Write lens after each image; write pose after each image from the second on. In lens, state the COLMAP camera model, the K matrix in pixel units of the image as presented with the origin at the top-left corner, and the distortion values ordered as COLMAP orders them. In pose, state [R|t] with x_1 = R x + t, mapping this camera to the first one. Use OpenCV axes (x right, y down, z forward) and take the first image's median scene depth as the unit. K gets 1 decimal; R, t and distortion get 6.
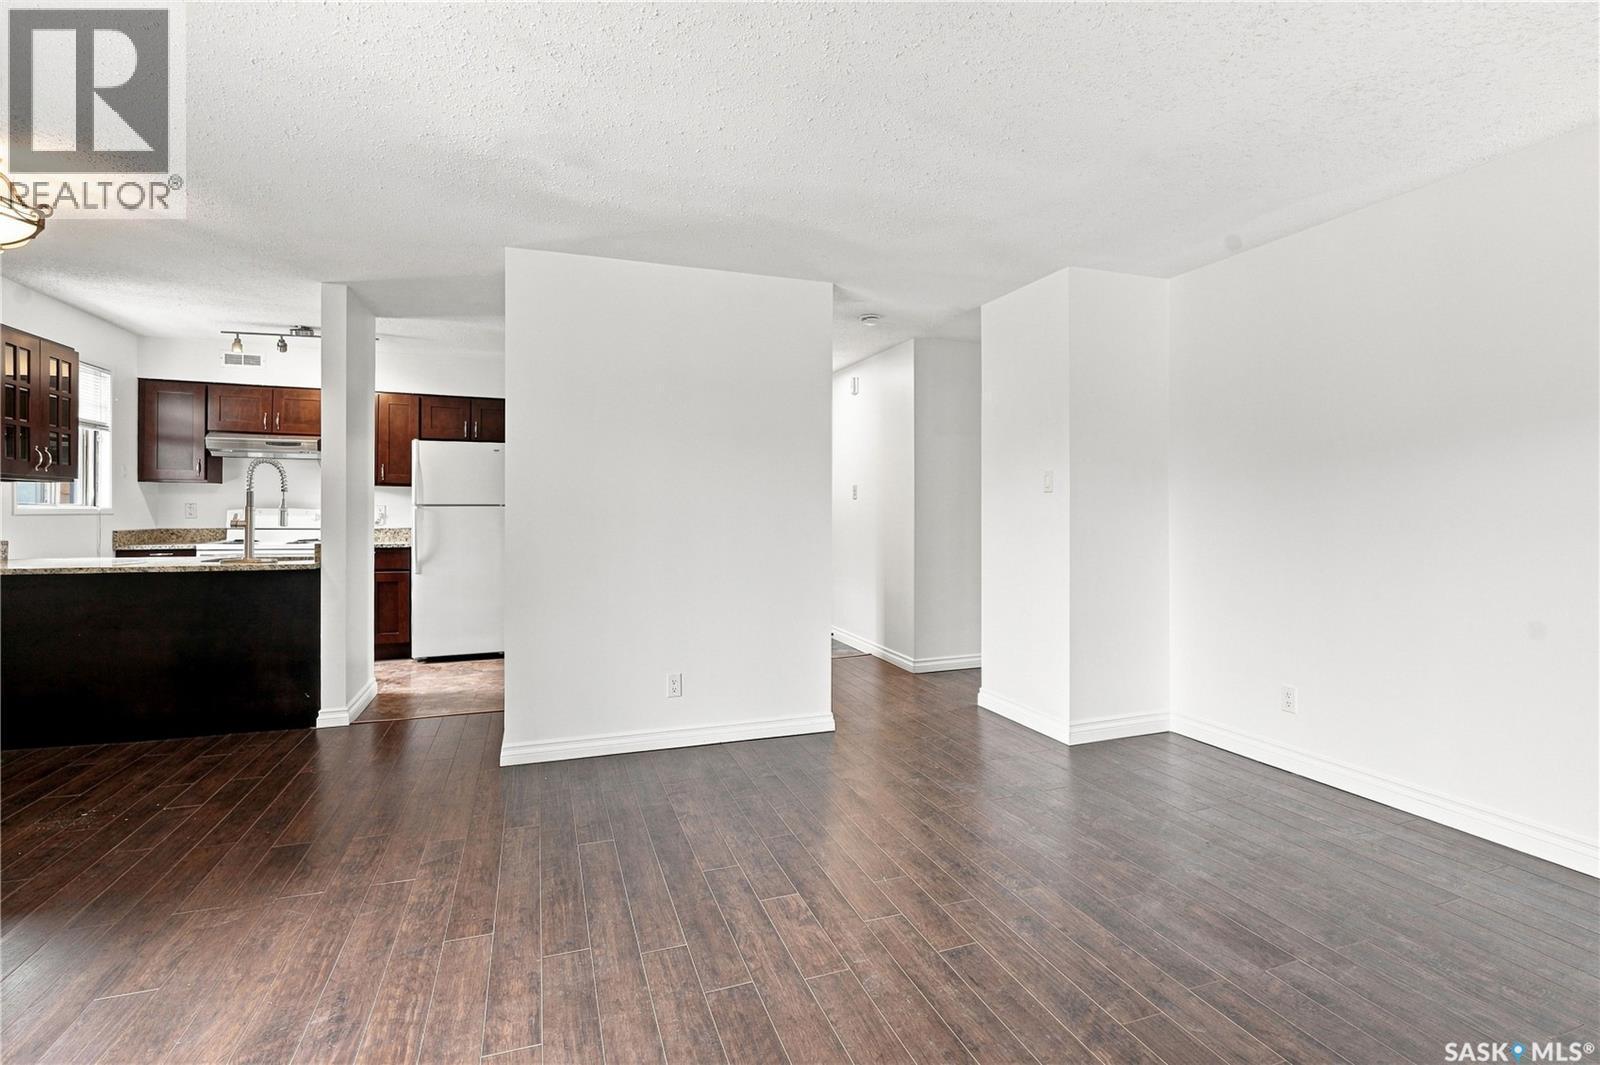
lens RADIAL K [[734.3, 0, 804.6], [0, 734.3, 509.0], [0, 0, 1]] dist [-0.000960, 0.000717]
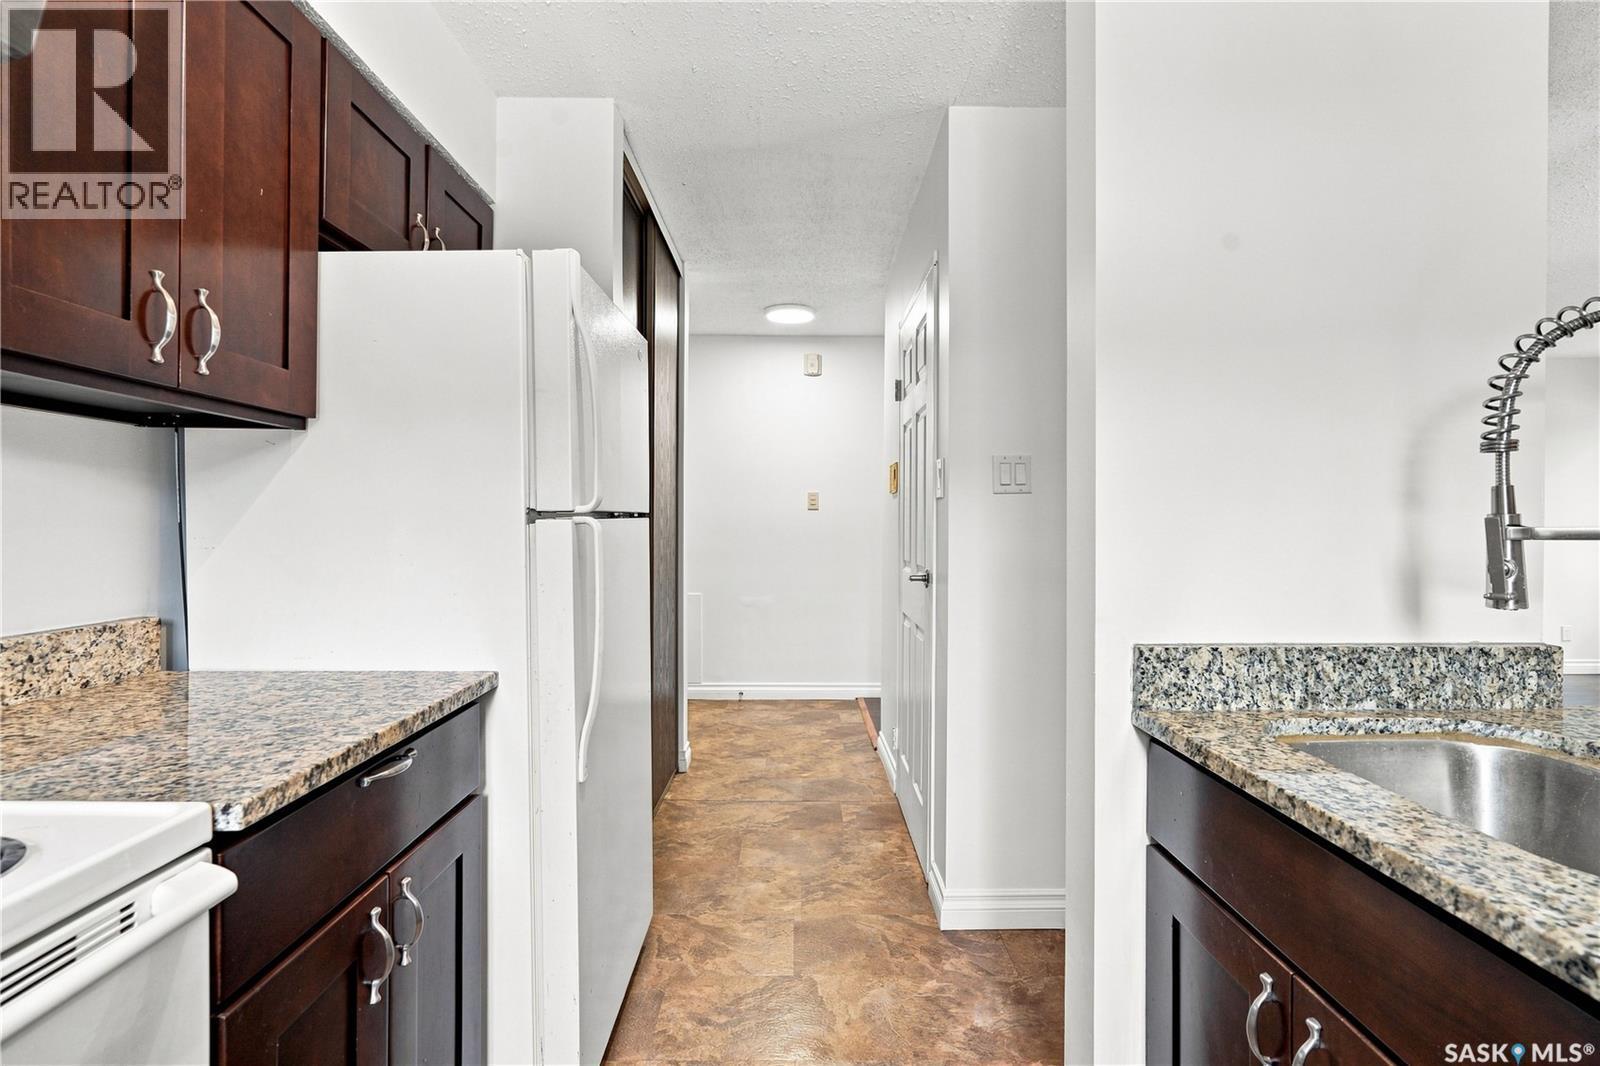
lens RADIAL K [[716.6, 0, 802.1], [0, 716.6, 523.9], [0, 0, 1]] dist [-0.000704, 0.000337]
pose [[0.336077, -0.006717, 0.941811, -0.748549], [0.002227, 0.999977, 0.006337, -0.002814], [-0.941832, -0.000033, 0.336084, 0.858445]]
